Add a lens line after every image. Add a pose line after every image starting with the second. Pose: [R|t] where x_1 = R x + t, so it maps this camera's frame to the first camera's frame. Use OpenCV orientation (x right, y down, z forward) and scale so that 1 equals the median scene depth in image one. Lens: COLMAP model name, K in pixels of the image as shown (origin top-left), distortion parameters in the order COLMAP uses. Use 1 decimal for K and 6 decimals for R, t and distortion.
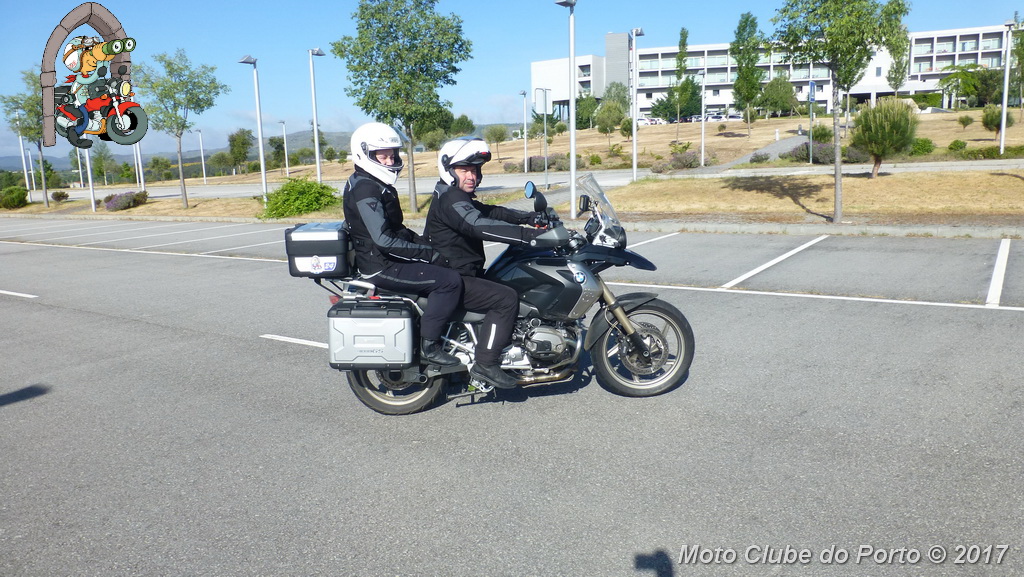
lens RADIAL K [[753.4, 0, 512.0], [0, 753.4, 288.5], [0, 0, 1]] dist [-0.000677, 0.011650]
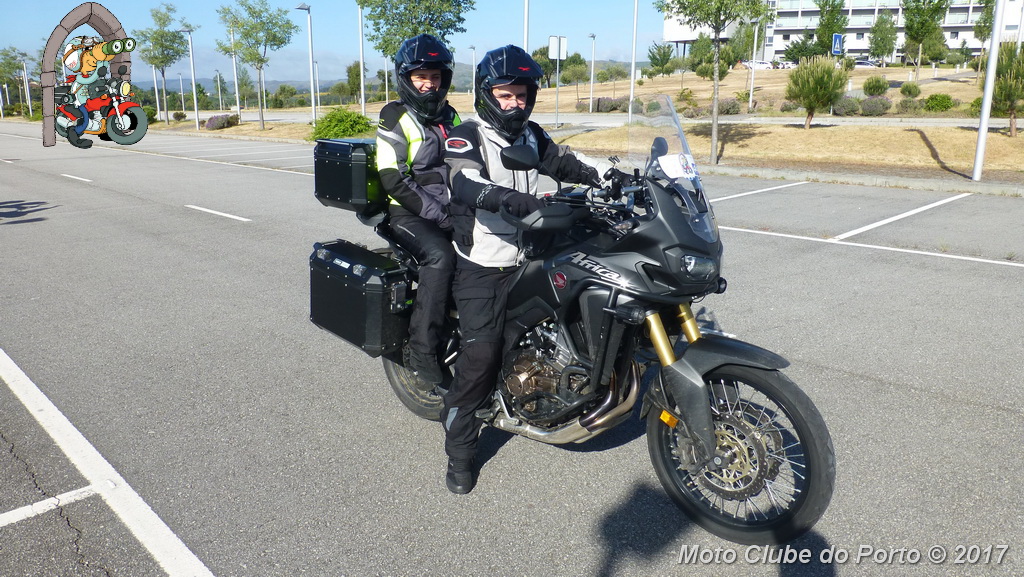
lens RADIAL K [[709.7, 0, 515.1], [0, 709.7, 324.9], [0, 0, 1]] dist [-0.003789, -0.001396]
pose [[0.986309, 0.084463, -0.141635, 0.158168], [-0.063691, 0.987340, 0.145269, 0.012814], [0.152112, -0.134260, 0.979202, -0.111020]]
